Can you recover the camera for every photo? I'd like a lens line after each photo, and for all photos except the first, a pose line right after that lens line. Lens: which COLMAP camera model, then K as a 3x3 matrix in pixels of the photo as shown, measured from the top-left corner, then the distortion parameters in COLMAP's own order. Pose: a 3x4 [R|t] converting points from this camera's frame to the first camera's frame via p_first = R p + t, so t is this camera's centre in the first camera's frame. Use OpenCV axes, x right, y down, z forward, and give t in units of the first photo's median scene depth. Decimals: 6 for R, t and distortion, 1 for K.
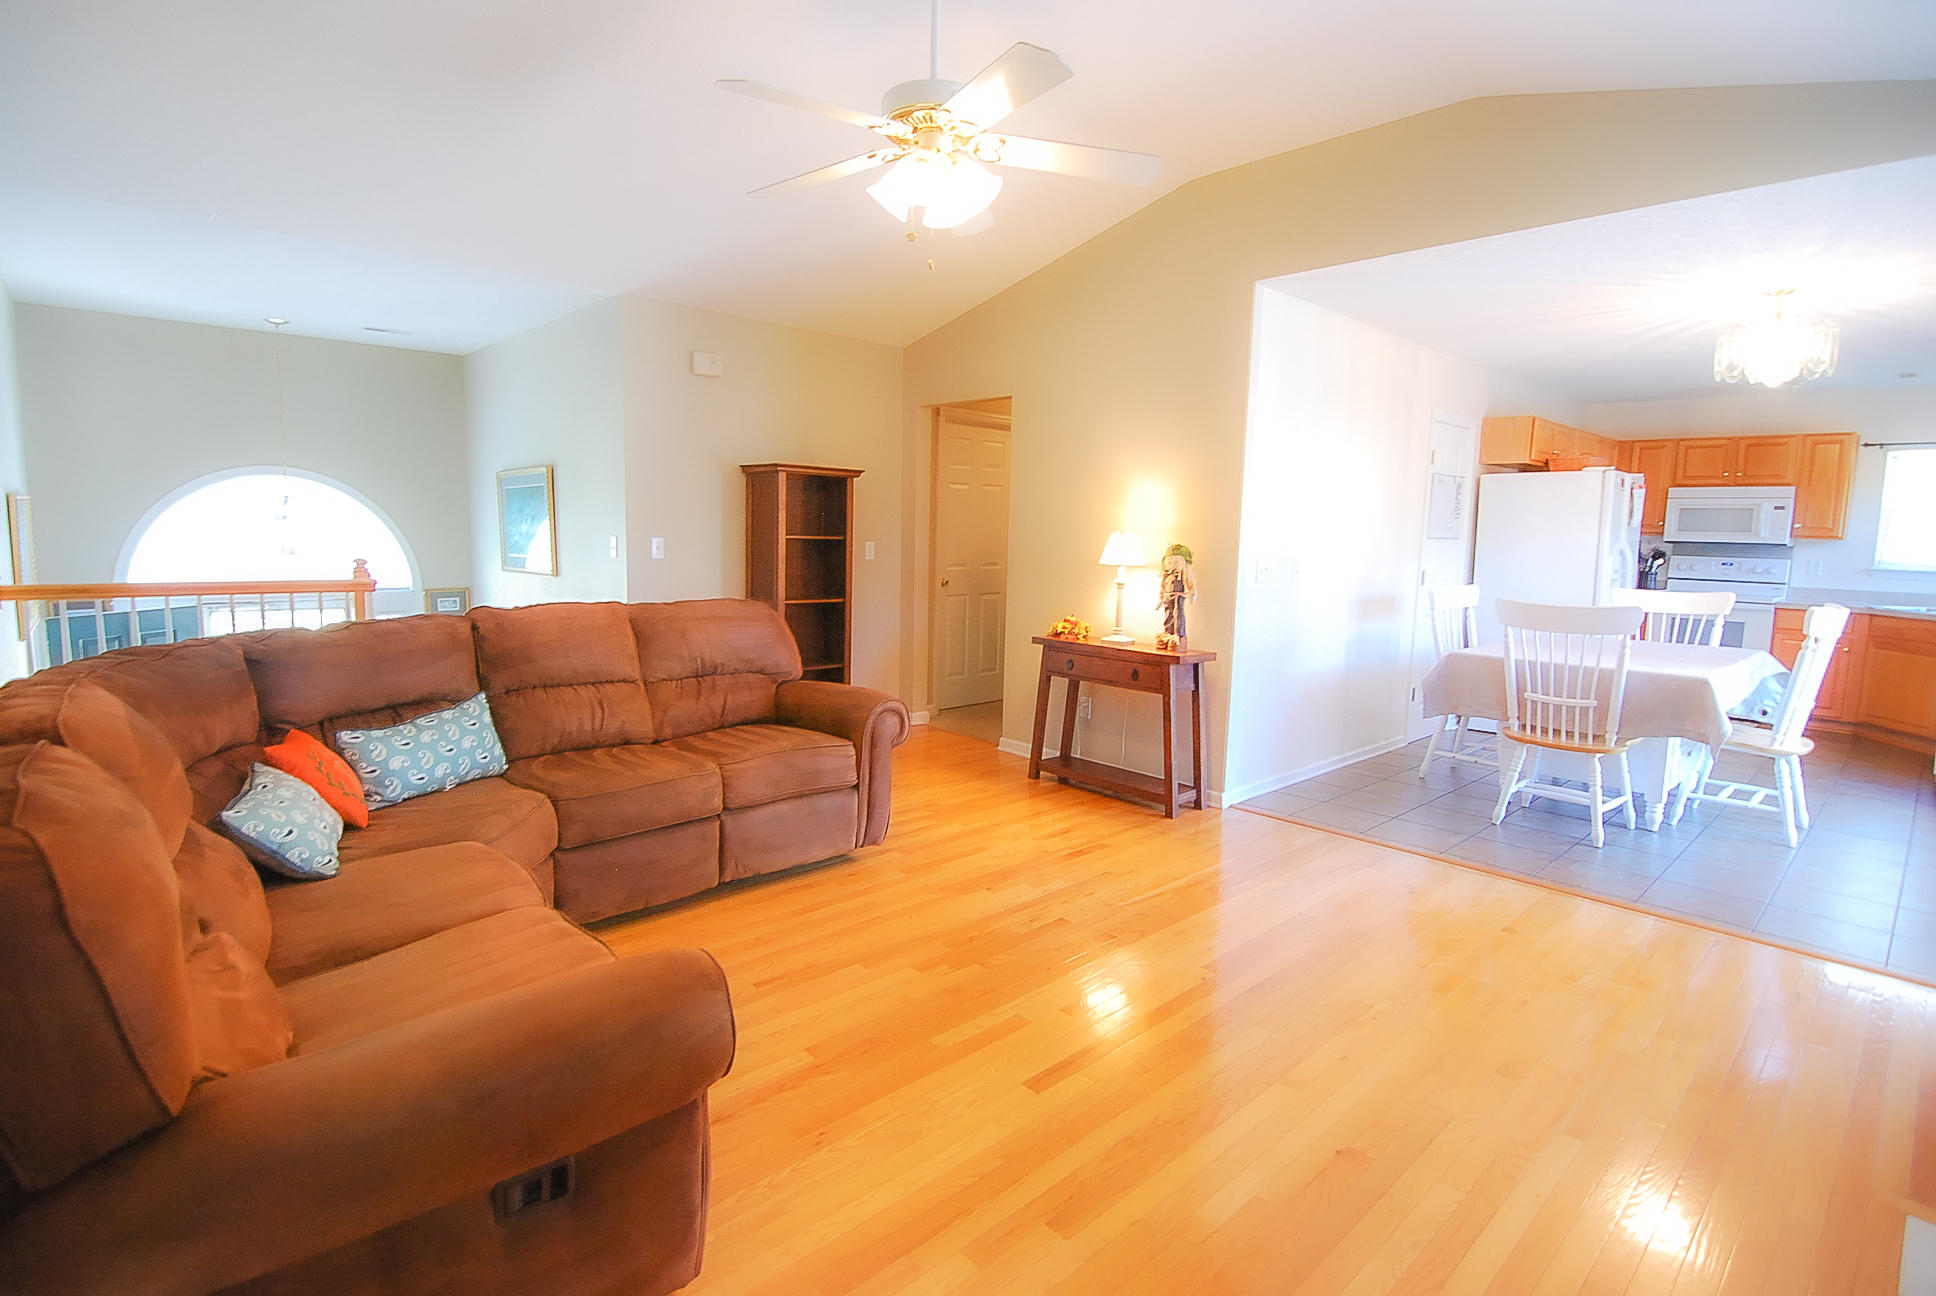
lens RADIAL K [[936.7, 0, 966.7], [0, 936.7, 638.2], [0, 0, 1]] dist [-0.001762, -0.013360]
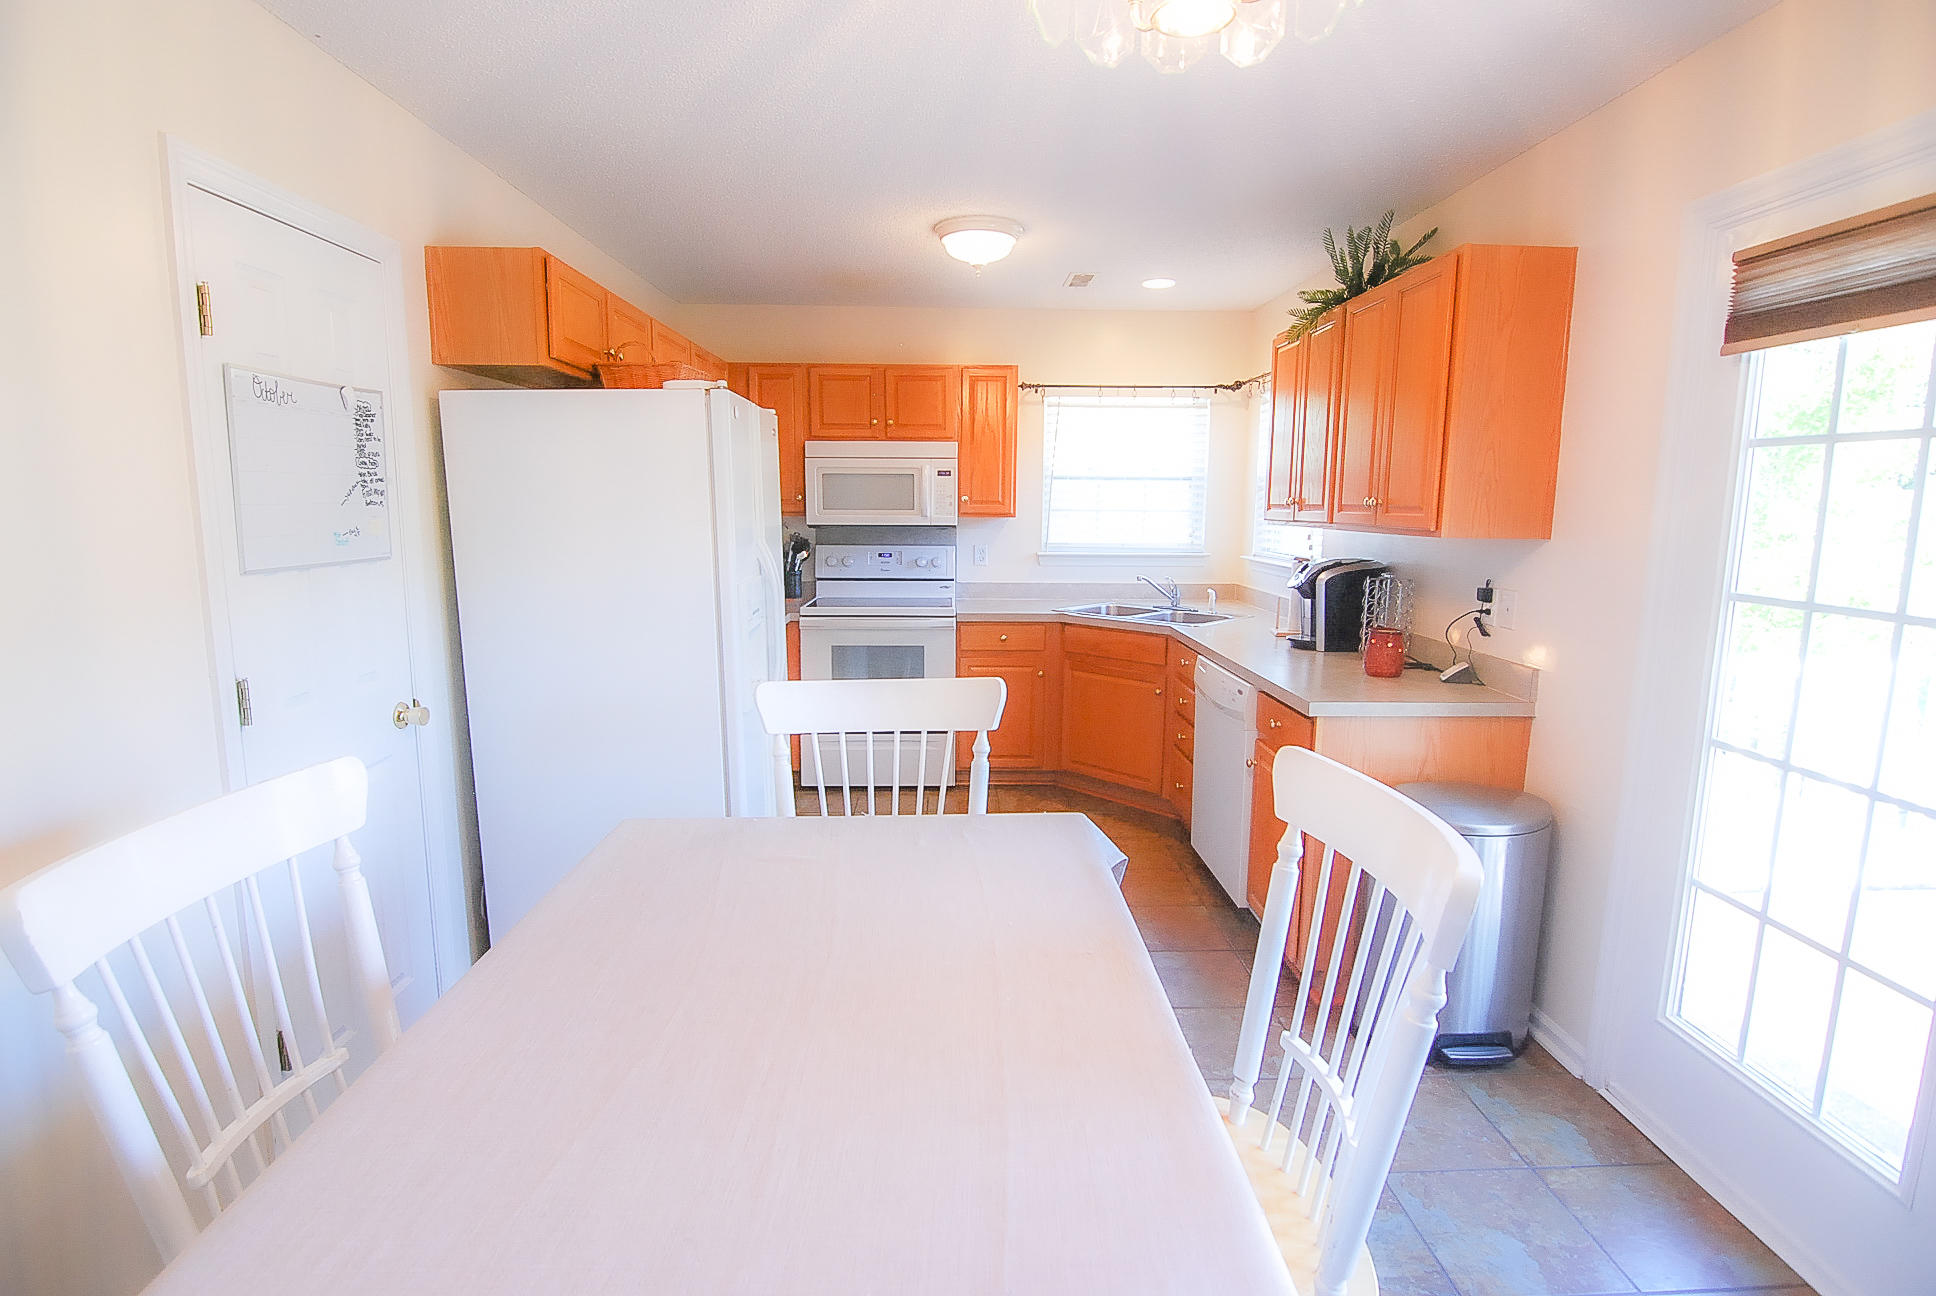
lens RADIAL K [[936.7, 0, 966.7], [0, 936.7, 638.2], [0, 0, 1]] dist [-0.001762, -0.013360]
pose [[0.662959, -0.127350, 0.737745, 0.568965], [0.096999, 0.991731, 0.084027, -0.119416], [-0.742345, 0.015853, 0.669830, 0.826416]]
